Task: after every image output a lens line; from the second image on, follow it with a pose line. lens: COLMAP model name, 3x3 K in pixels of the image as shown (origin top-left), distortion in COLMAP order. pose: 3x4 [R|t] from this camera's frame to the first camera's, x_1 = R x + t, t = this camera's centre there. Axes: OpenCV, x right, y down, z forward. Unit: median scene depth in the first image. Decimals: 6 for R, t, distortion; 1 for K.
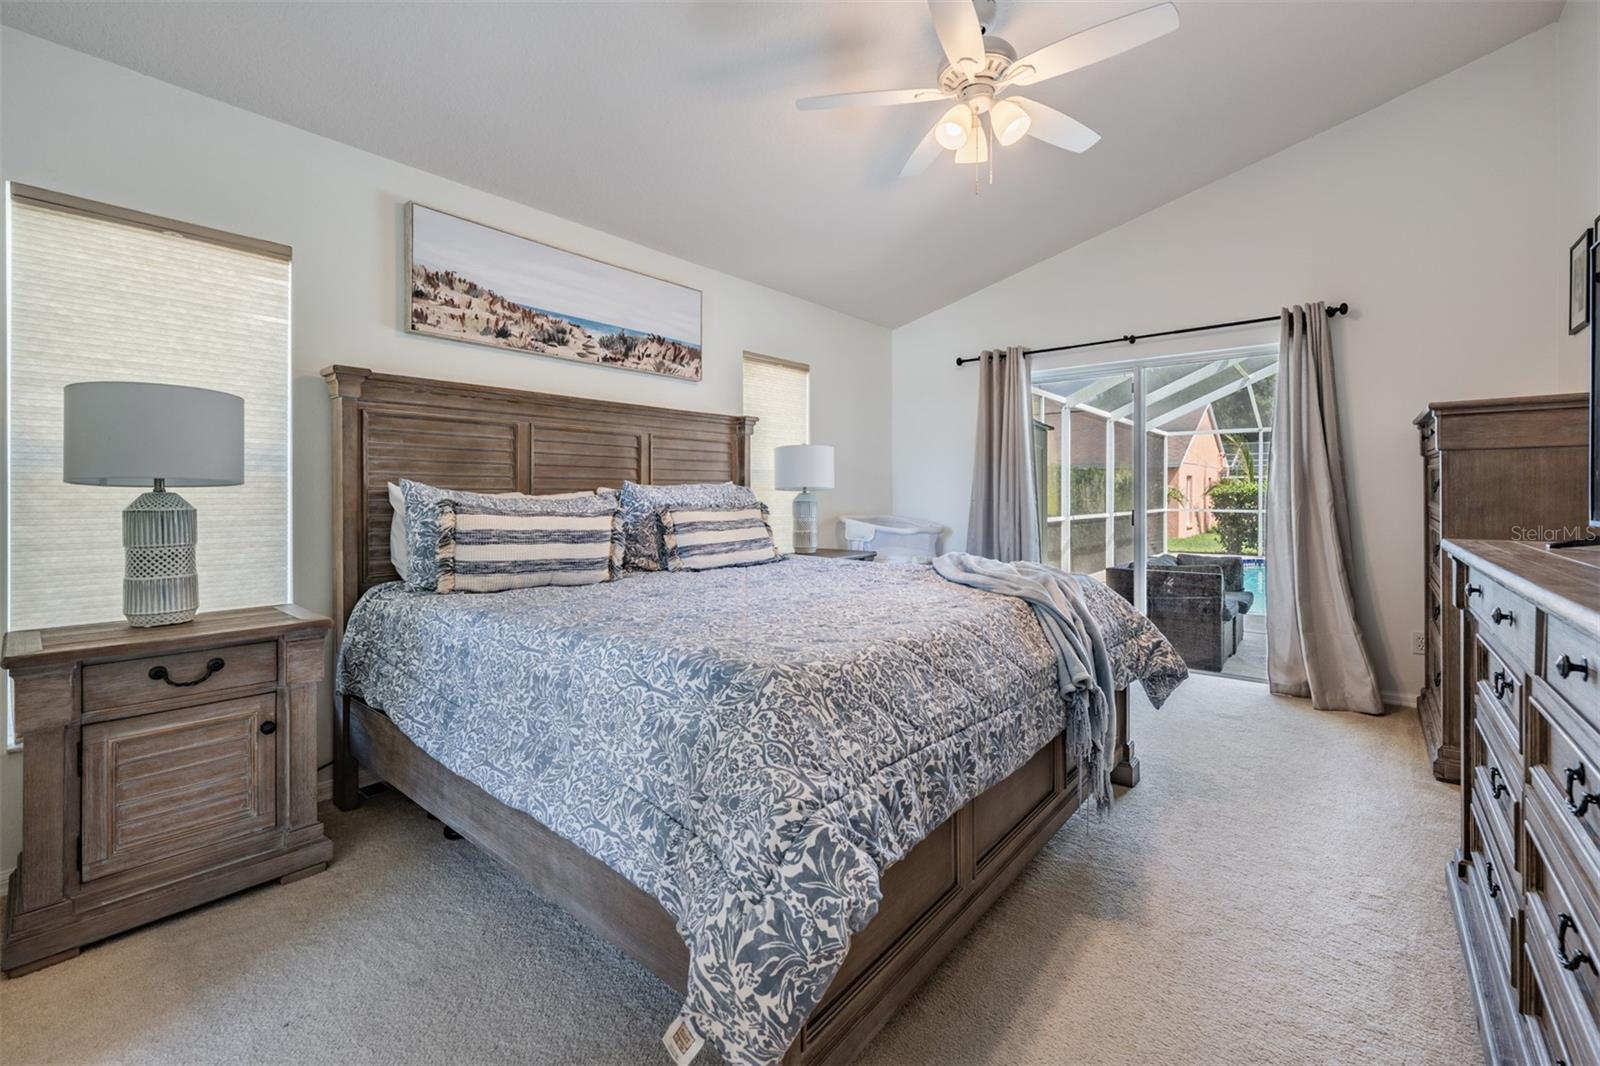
lens RADIAL K [[681.6, 0, 796.8], [0, 681.6, 499.7], [0, 0, 1]] dist [-0.000203, -0.000373]
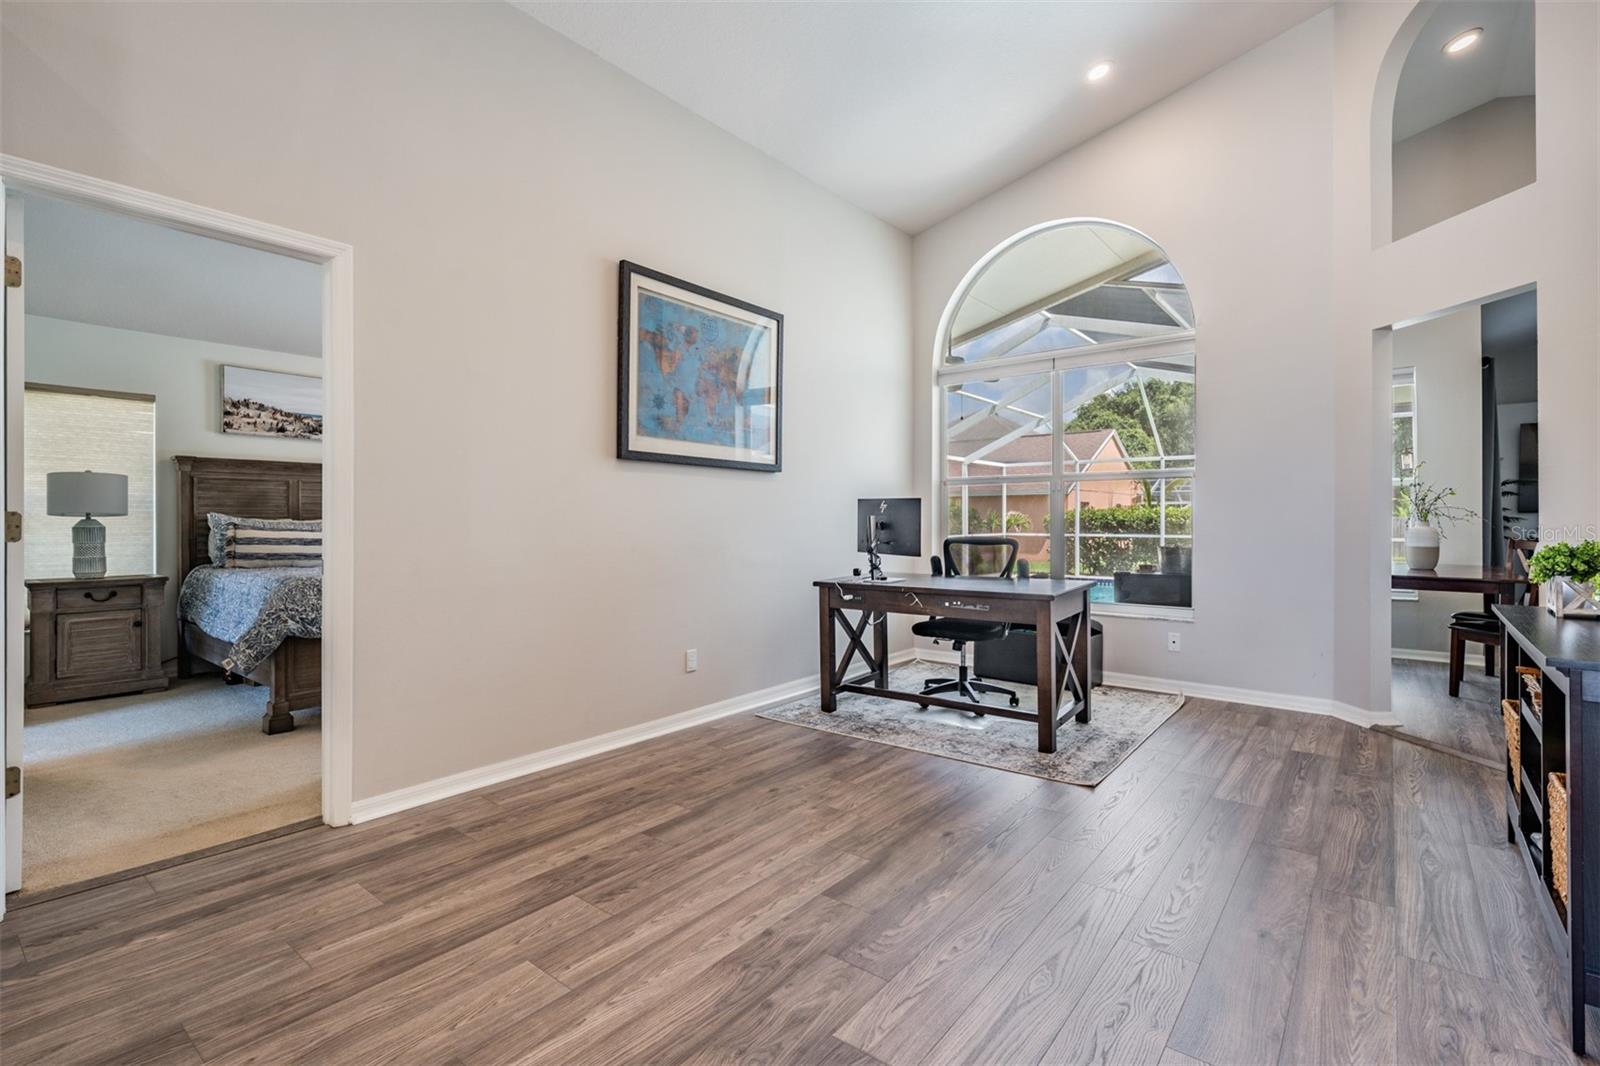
lens RADIAL K [[743.0, 0, 792.8], [0, 743.0, 526.2], [0, 0, 1]] dist [-0.001412, 0.000213]
pose [[0.999959, -0.002104, 0.008797, 1.075745], [0.002112, 0.999997, -0.000904, 0.015660], [-0.008795, 0.000923, 0.999961, -1.156197]]
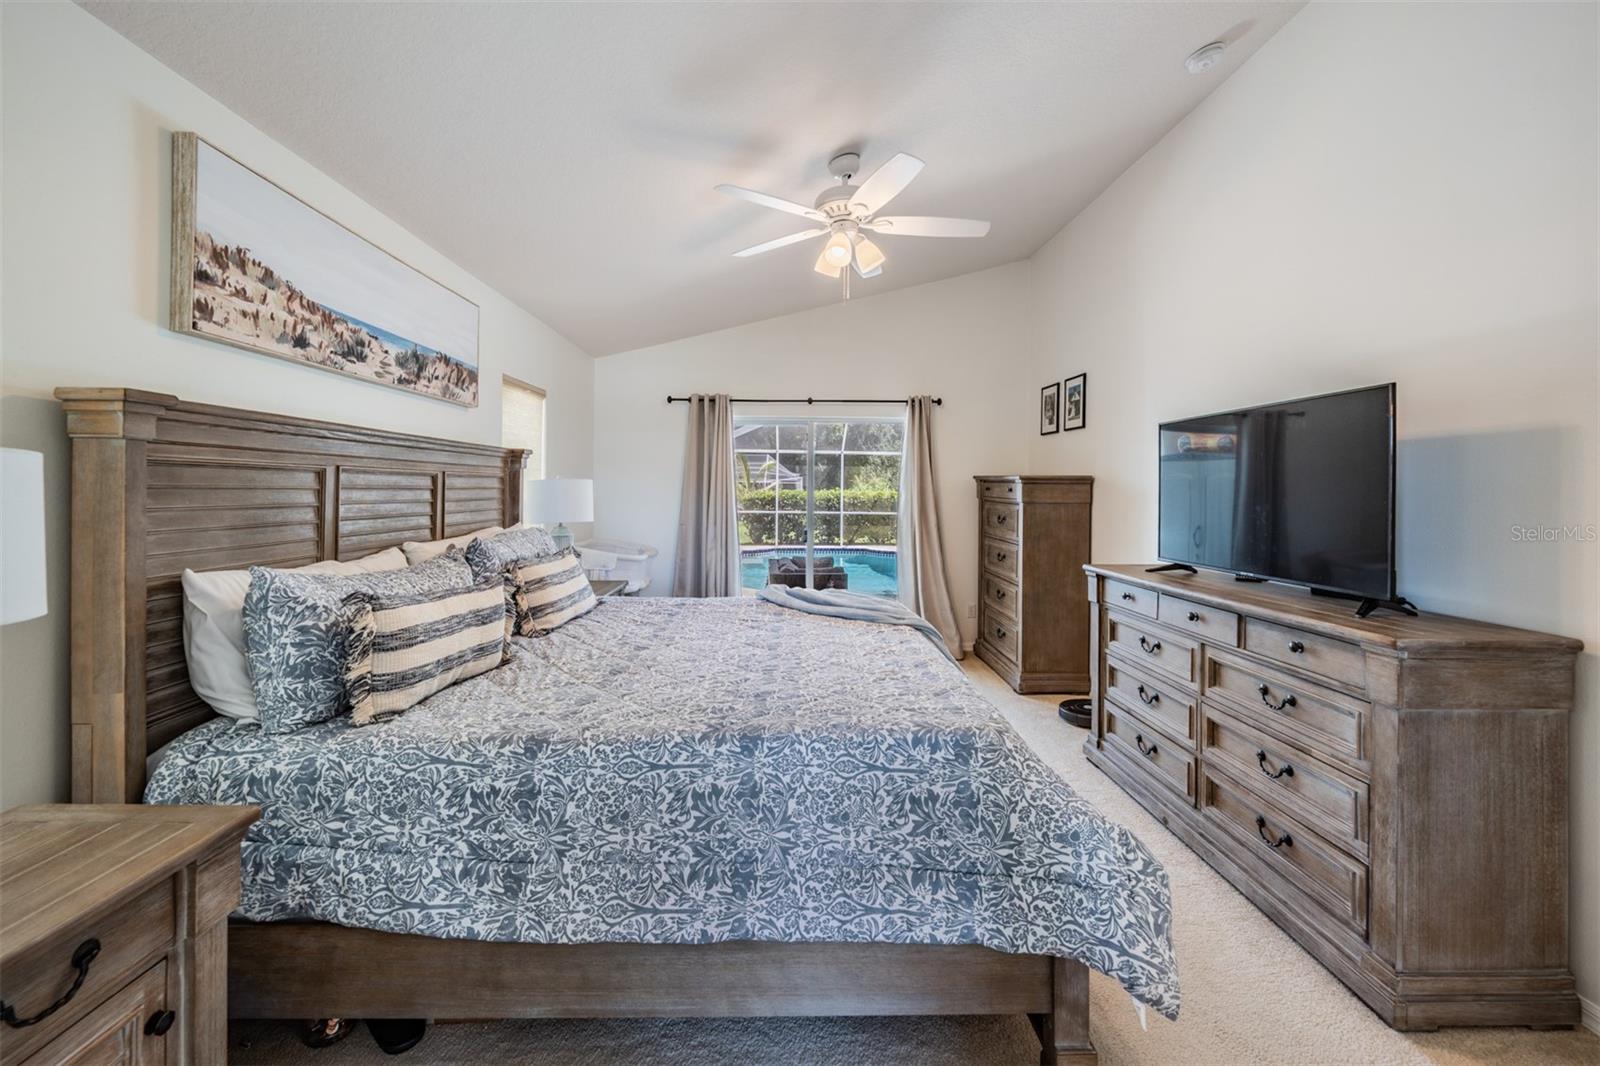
lens RADIAL K [[635.7, 0, 799.8], [0, 635.7, 490.1], [0, 0, 1]] dist [-0.000897, 0.000167]
pose [[0.753997, 0.005756, 0.656853, -0.571886], [-0.002122, 0.999978, -0.006327, -0.100473], [-0.656875, 0.003377, 0.753992, 0.171345]]
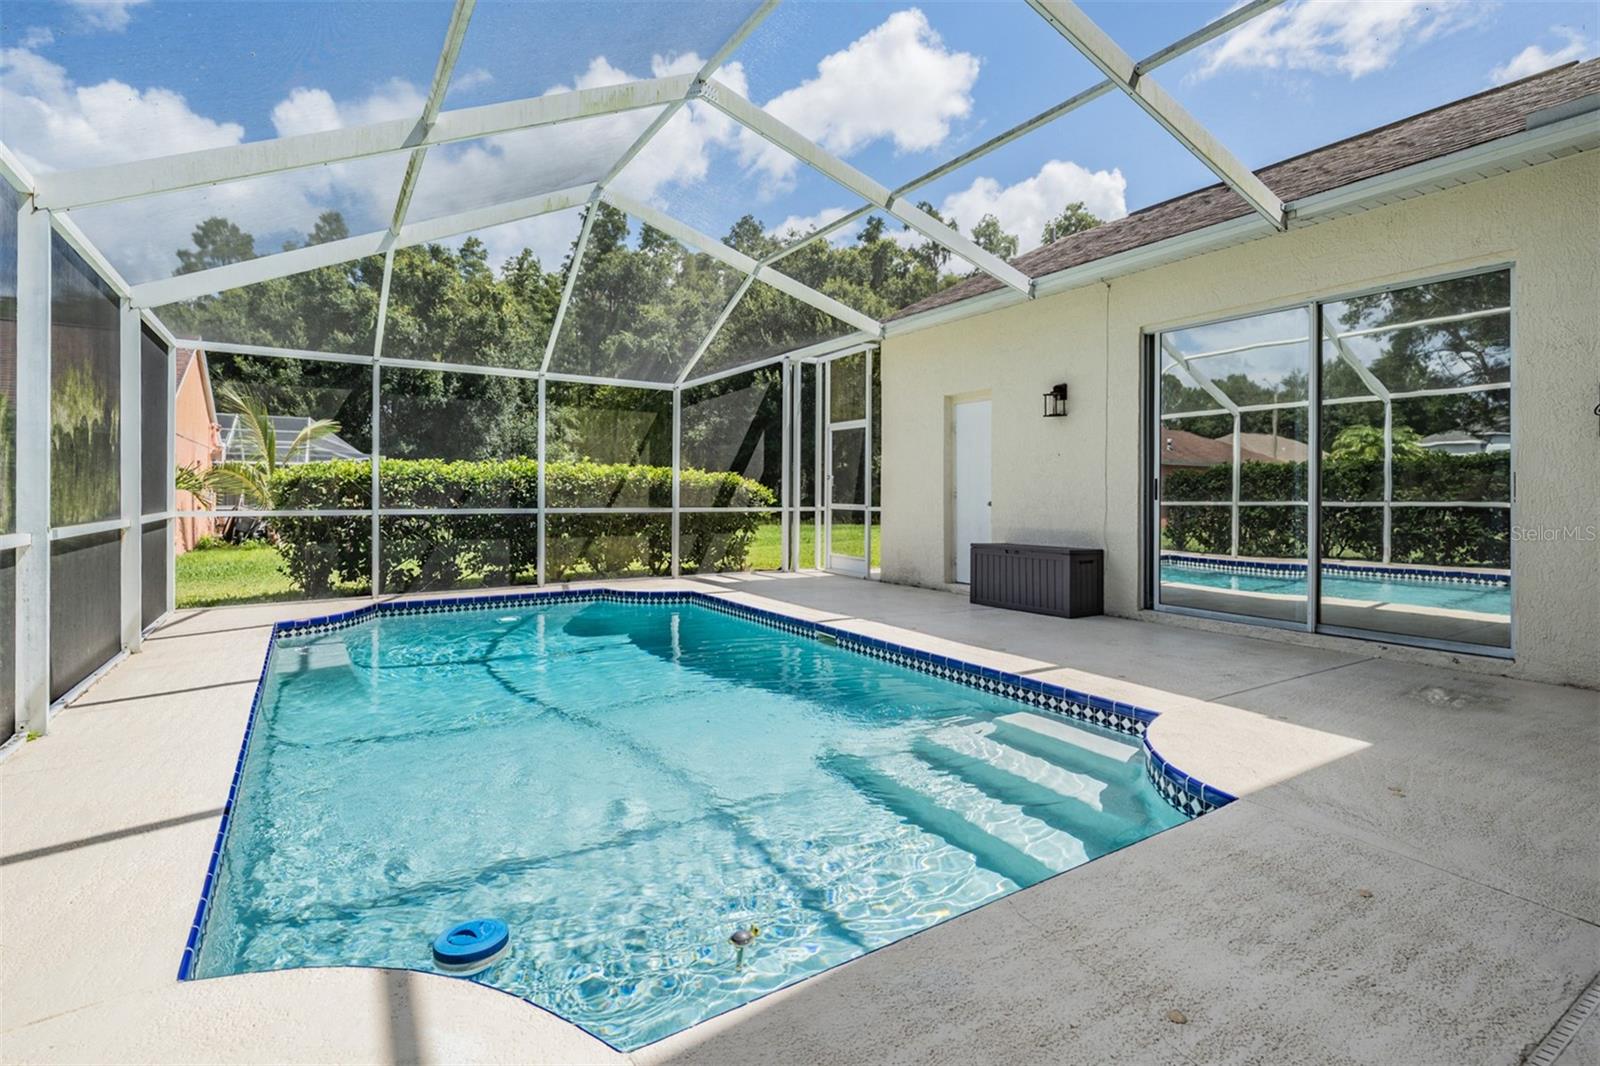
lens RADIAL K [[753.4, 0, 799.0], [0, 753.4, 494.0], [0, 0, 1]] dist [-0.000204, -0.000038]
pose [[0.303307, 0.003295, 0.952887, 1.161619], [0.002304, 0.999989, -0.004191, 0.028824], [-0.952890, 0.003467, 0.303296, 2.718602]]
